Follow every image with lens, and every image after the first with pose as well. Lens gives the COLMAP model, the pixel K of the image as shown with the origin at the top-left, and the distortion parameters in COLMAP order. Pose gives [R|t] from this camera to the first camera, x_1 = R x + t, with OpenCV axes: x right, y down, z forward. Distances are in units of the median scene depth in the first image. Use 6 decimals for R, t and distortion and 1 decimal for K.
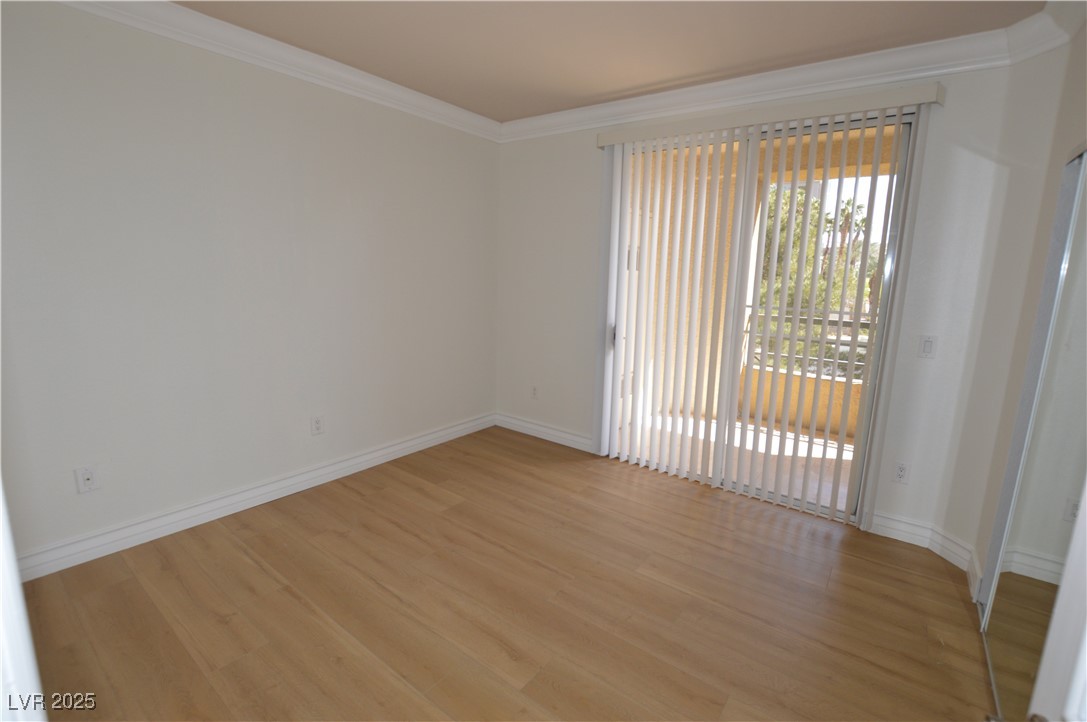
lens RADIAL K [[483.8, 0, 545.1], [0, 483.8, 356.1], [0, 0, 1]] dist [-0.035734, 0.004558]
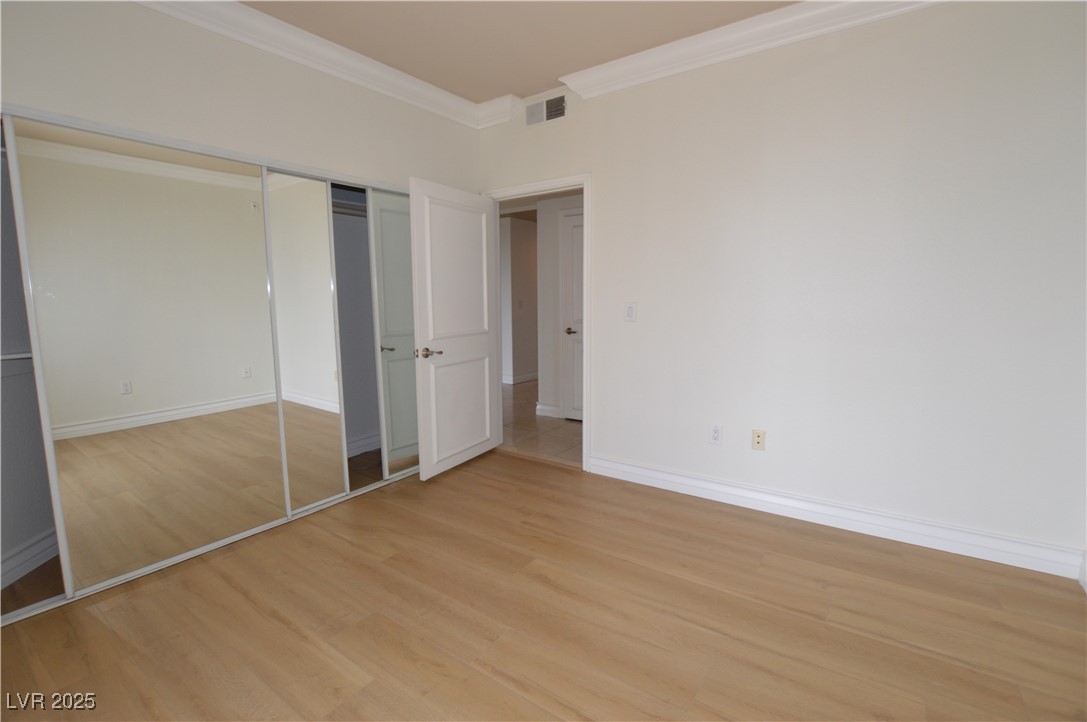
lens RADIAL K [[483.8, 0, 545.1], [0, 483.8, 356.1], [0, 0, 1]] dist [-0.035734, 0.004558]
pose [[-0.999382, -0.016010, -0.031281, -0.021497], [-0.024445, 0.956236, 0.291572, -0.190648], [0.025244, 0.292157, -0.956037, 1.649128]]
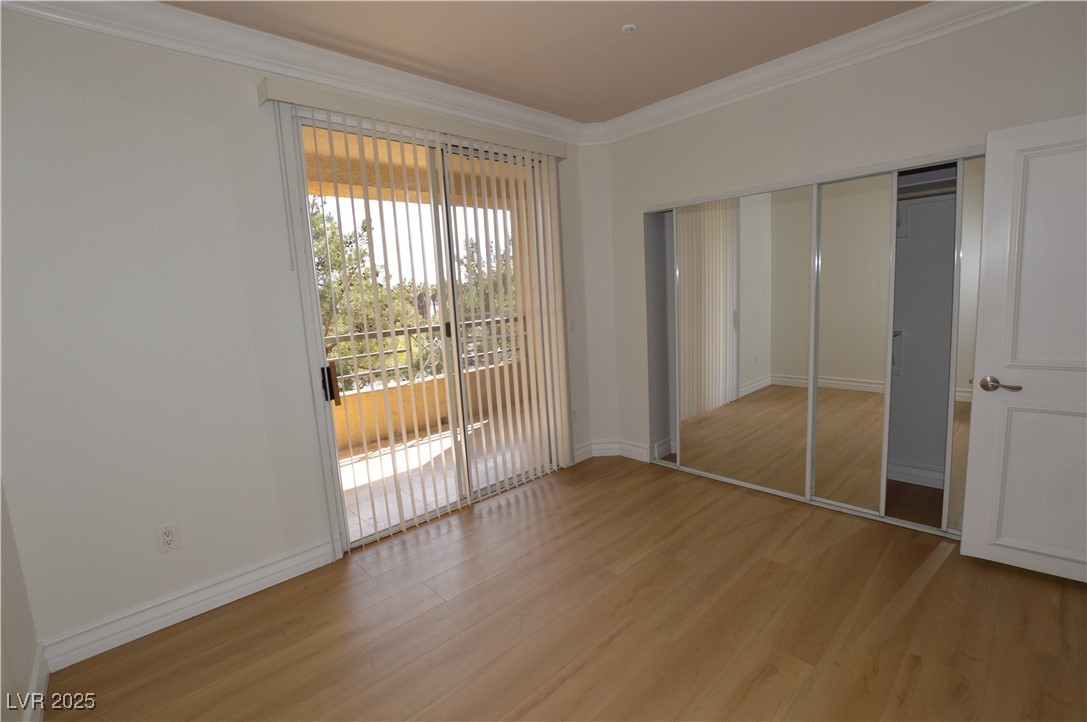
lens RADIAL K [[483.8, 0, 545.1], [0, 483.8, 356.1], [0, 0, 1]] dist [-0.035734, 0.004558]
pose [[0.162395, -0.169734, 0.972018, -0.791627], [0.229574, 0.964560, 0.130077, -0.163661], [-0.959648, 0.202026, 0.195606, 0.944191]]
